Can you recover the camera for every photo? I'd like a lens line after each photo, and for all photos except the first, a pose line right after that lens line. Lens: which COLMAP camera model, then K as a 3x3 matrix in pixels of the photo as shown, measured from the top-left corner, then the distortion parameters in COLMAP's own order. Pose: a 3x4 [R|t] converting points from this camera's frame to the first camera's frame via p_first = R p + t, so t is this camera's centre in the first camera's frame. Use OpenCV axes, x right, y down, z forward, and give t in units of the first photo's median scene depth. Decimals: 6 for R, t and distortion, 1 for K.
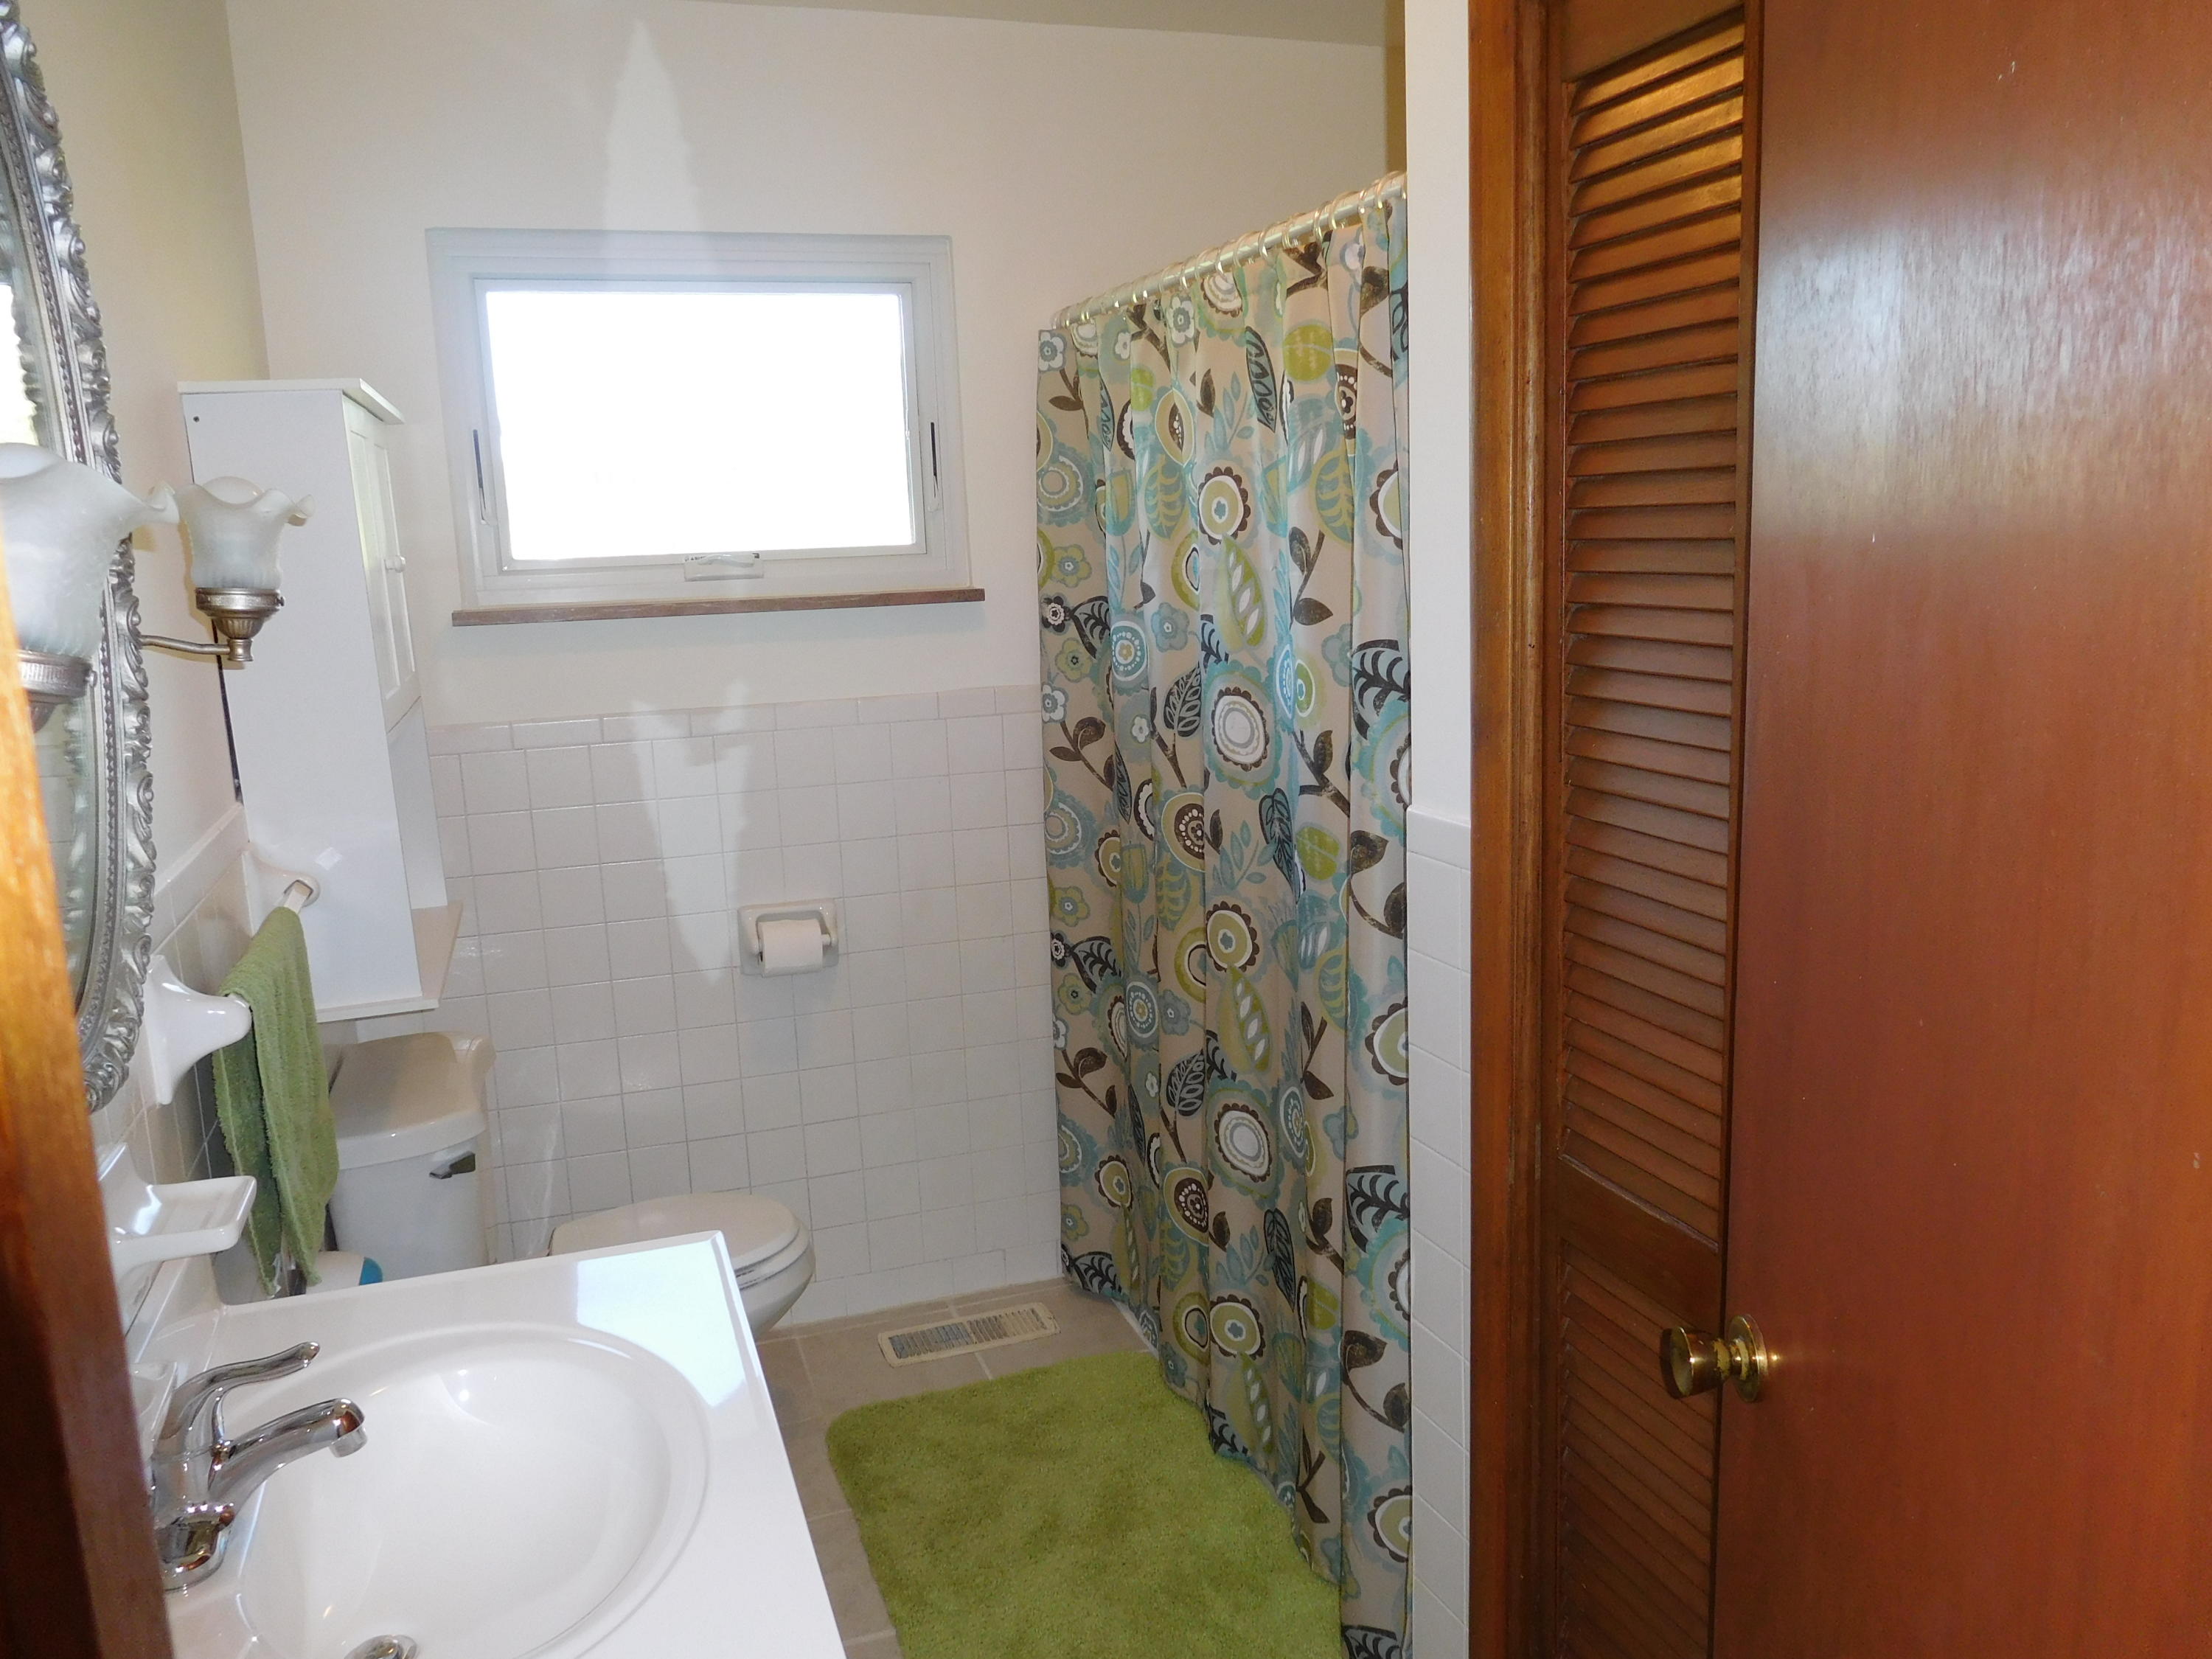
lens RADIAL K [[1669.6, 0, 1094.6], [0, 1669.6, 839.7], [0, 0, 1]] dist [-0.015177, 0.009765]
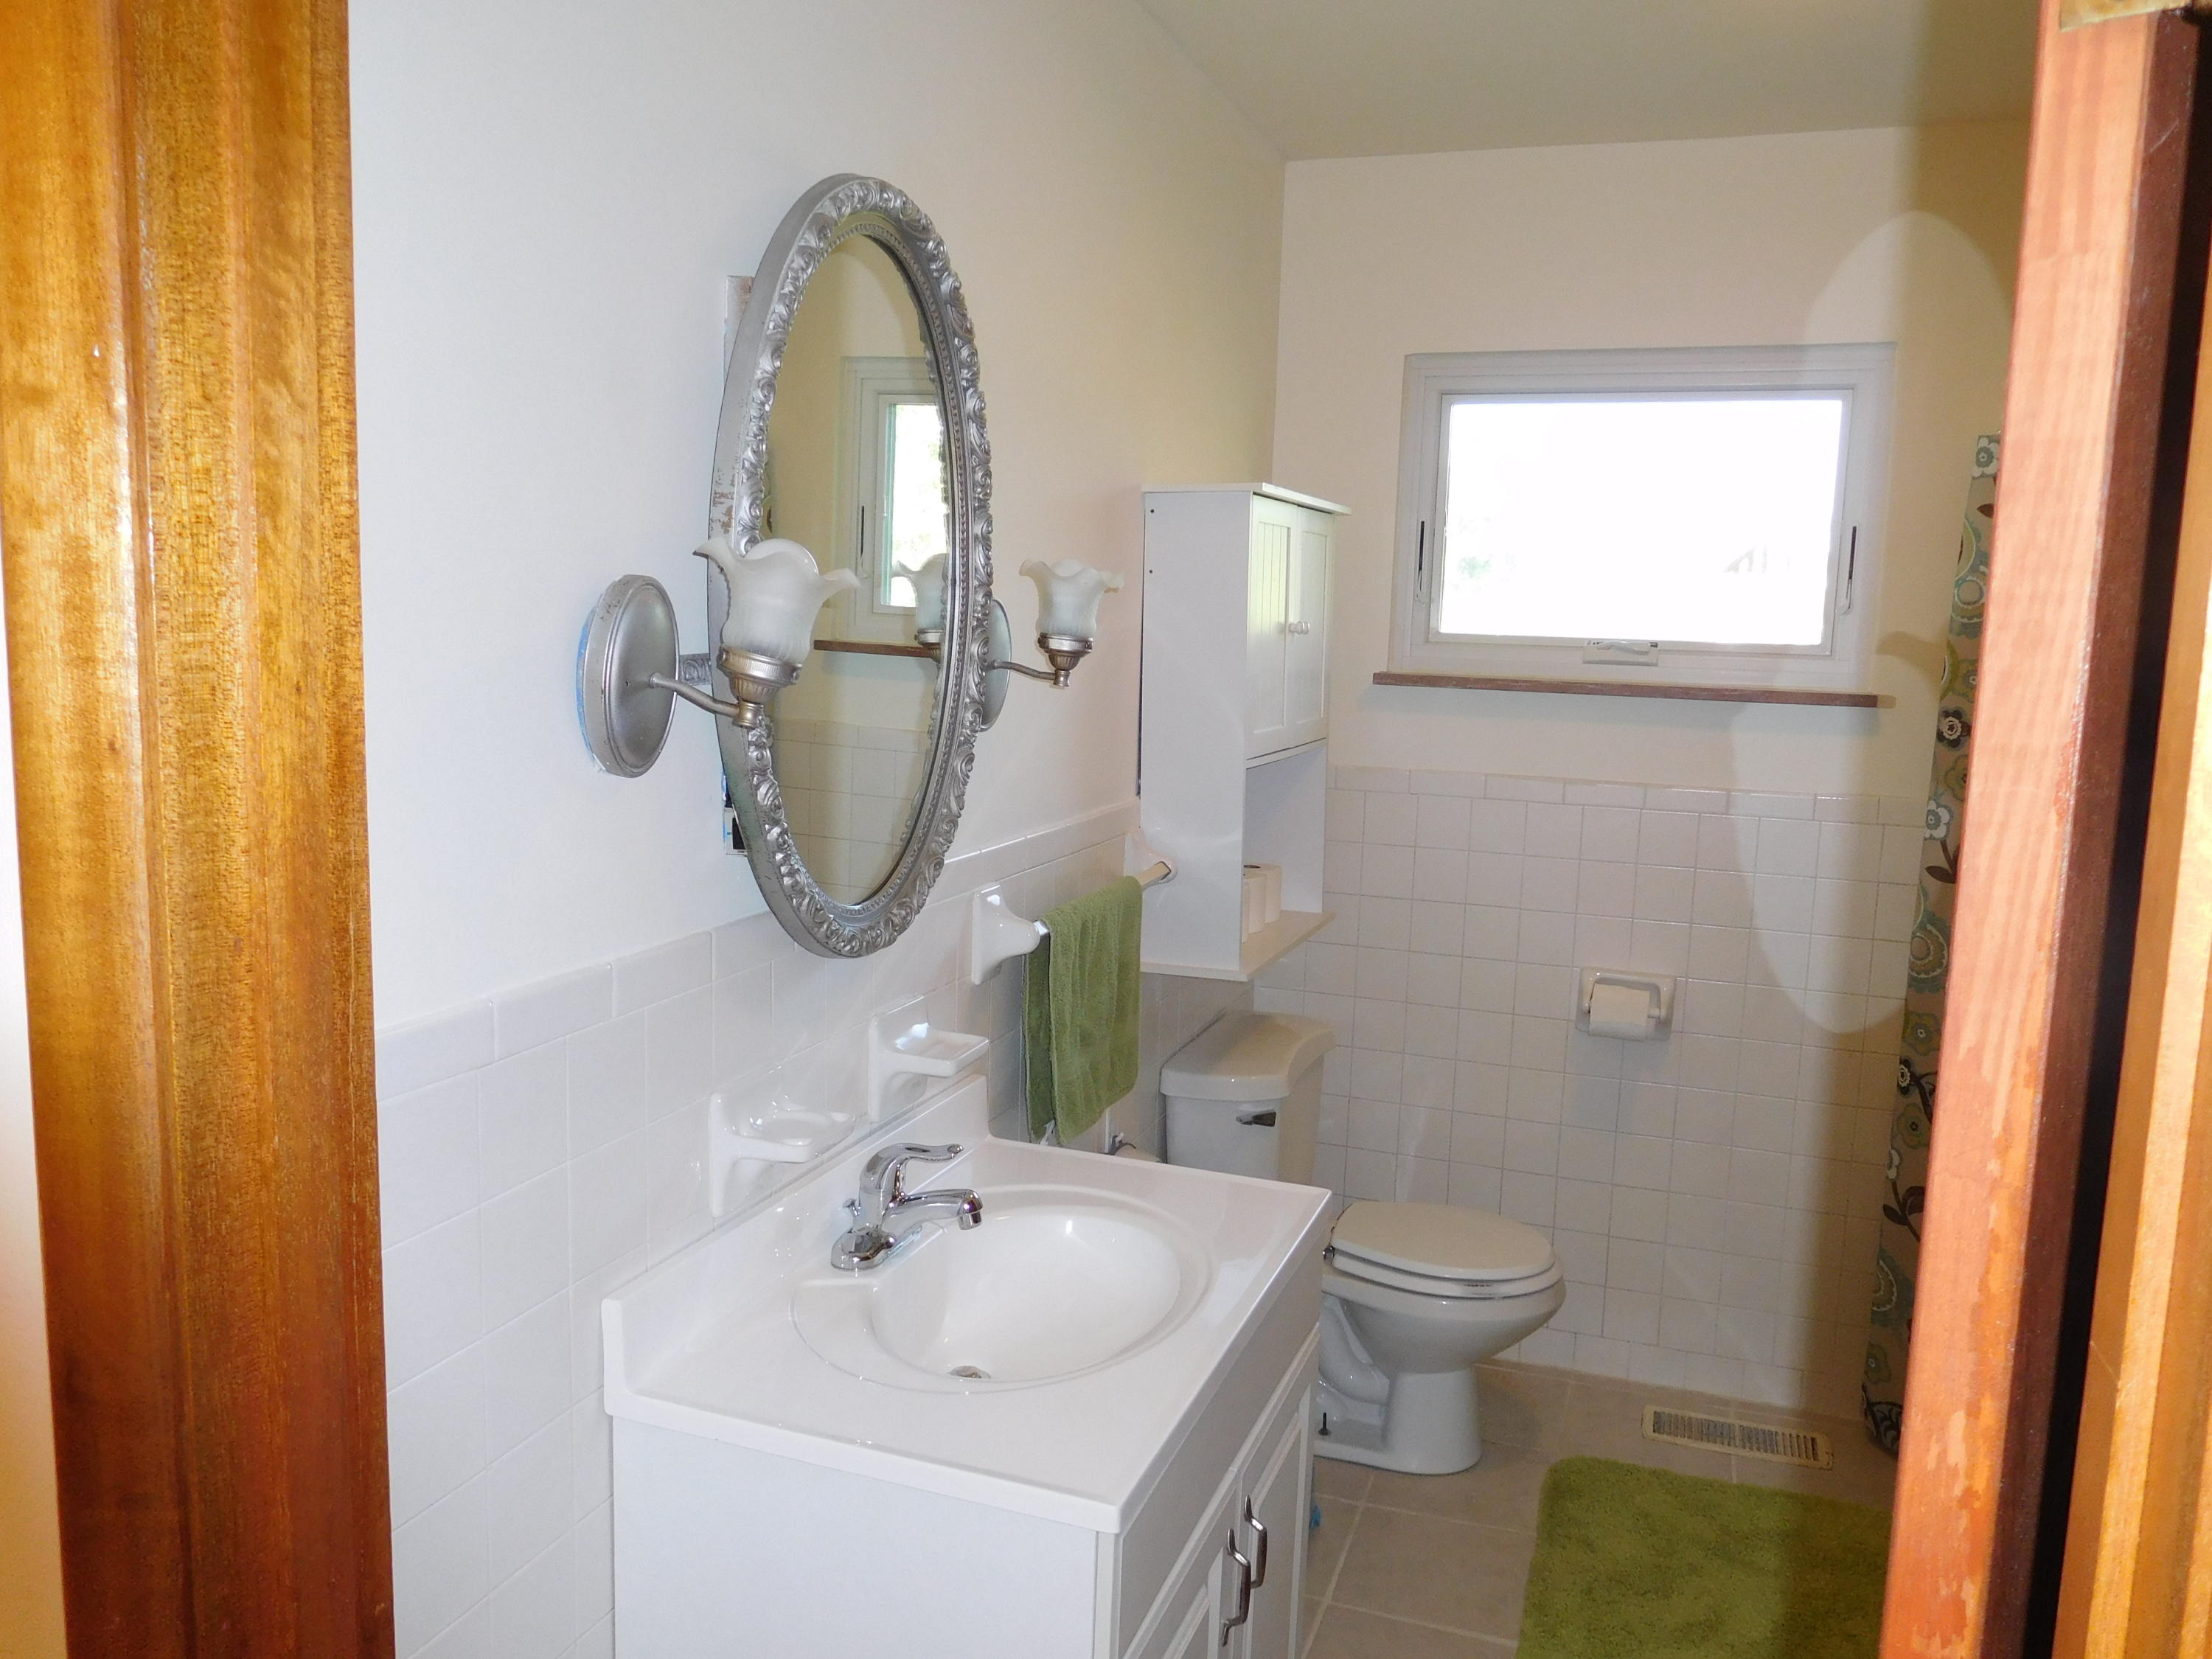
lens RADIAL K [[1659.1, 0, 1102.8], [0, 1659.1, 834.8], [0, 0, 1]] dist [-0.003382, 0.001664]
pose [[0.779016, 0.142853, -0.610514, 0.202472], [-0.171765, 0.985073, 0.011323, -0.002381], [0.603018, 0.096044, 0.791924, -0.044127]]
